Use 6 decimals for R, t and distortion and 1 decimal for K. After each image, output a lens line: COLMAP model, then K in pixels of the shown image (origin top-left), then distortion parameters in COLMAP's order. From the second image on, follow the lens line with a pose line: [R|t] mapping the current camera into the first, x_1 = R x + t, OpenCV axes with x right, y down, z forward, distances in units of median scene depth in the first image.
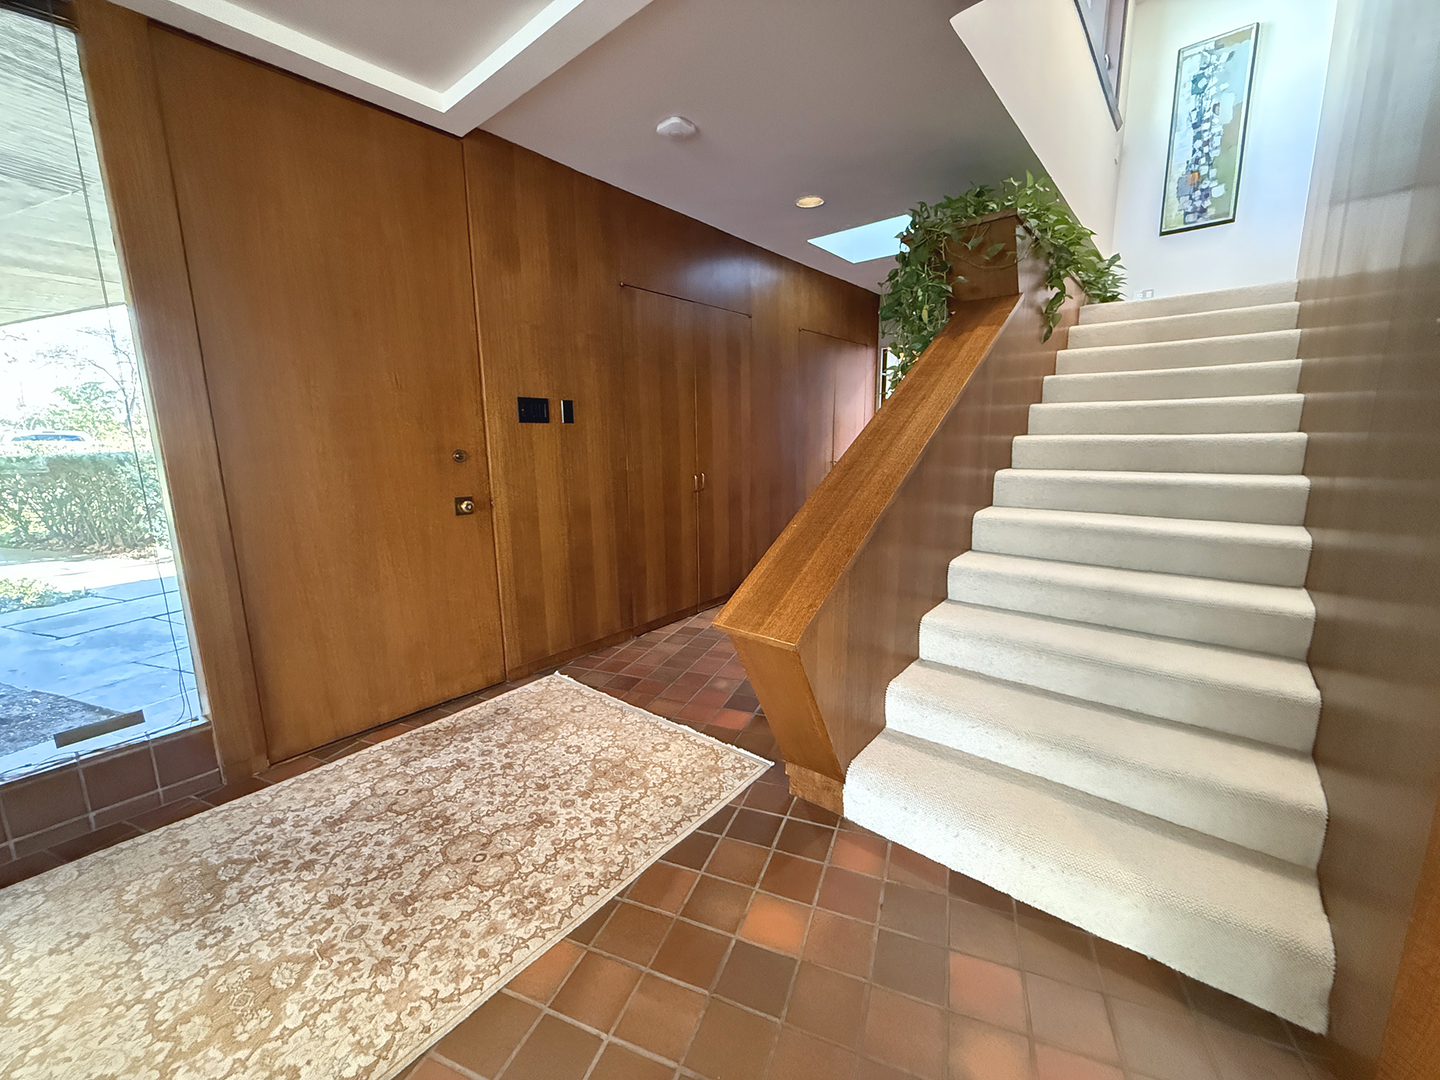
lens RADIAL K [[572.9, 0, 717.3], [0, 572.9, 540.9], [0, 0, 1]] dist [-0.007599, -0.001026]
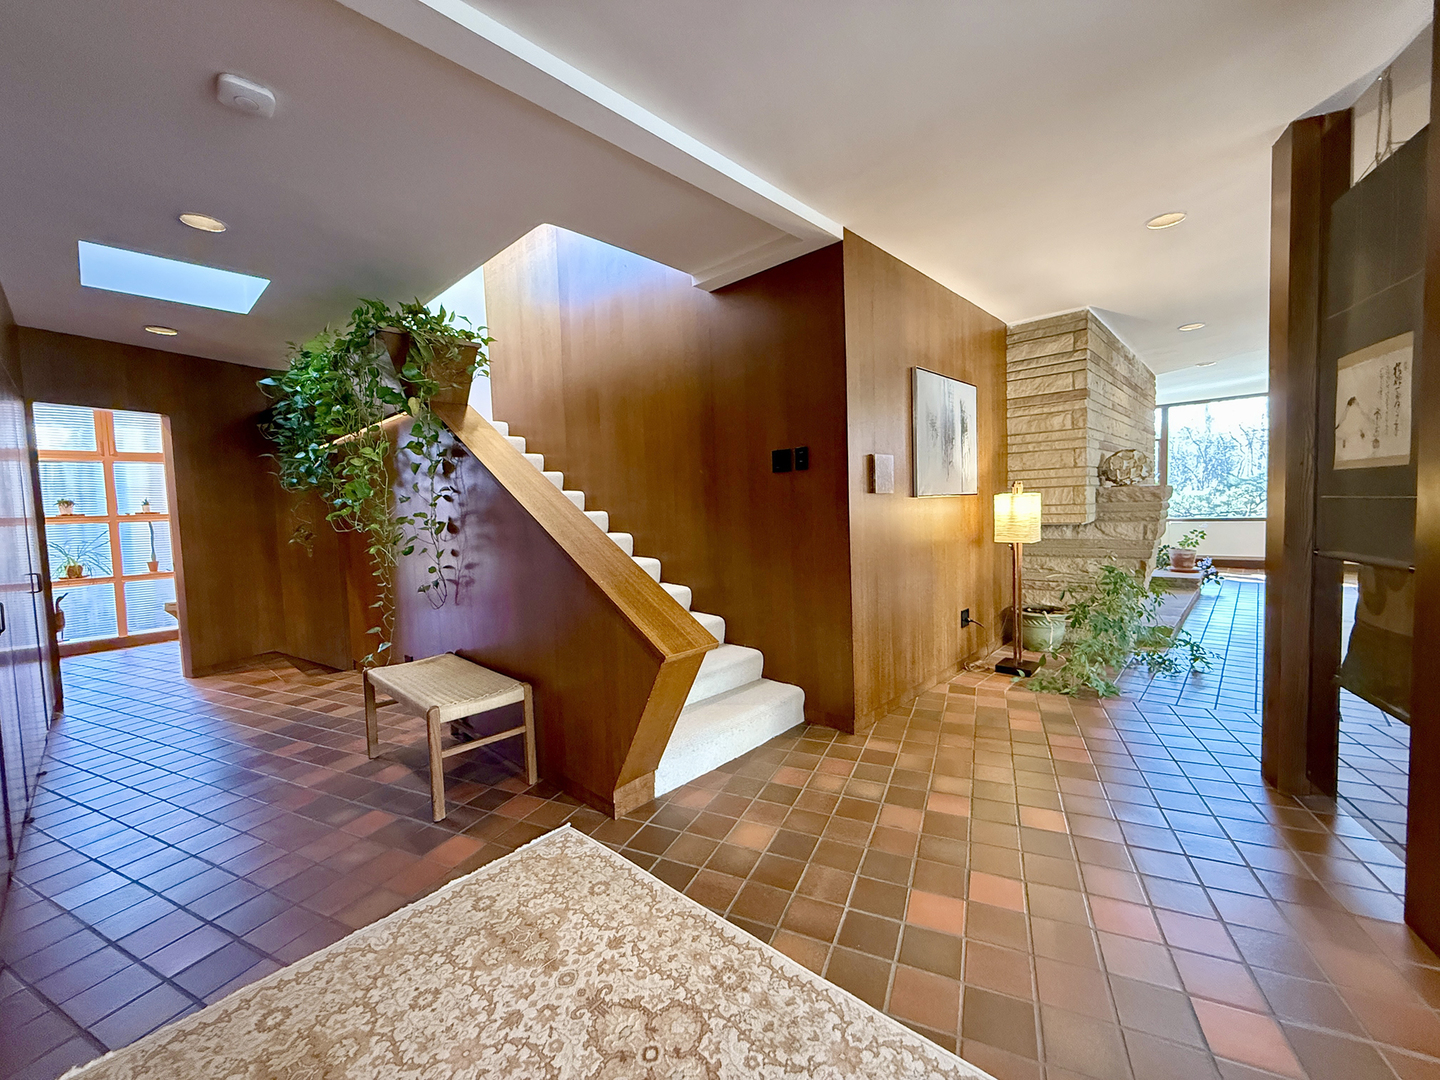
lens RADIAL K [[572.9, 0, 714.6], [0, 572.9, 538.8], [0, 0, 1]] dist [-0.007599, -0.001026]
pose [[0.054271, -0.049580, 0.997295, -1.324021], [0.214288, 0.976075, 0.036864, -0.139152], [-0.975262, 0.211708, 0.063597, 0.851327]]
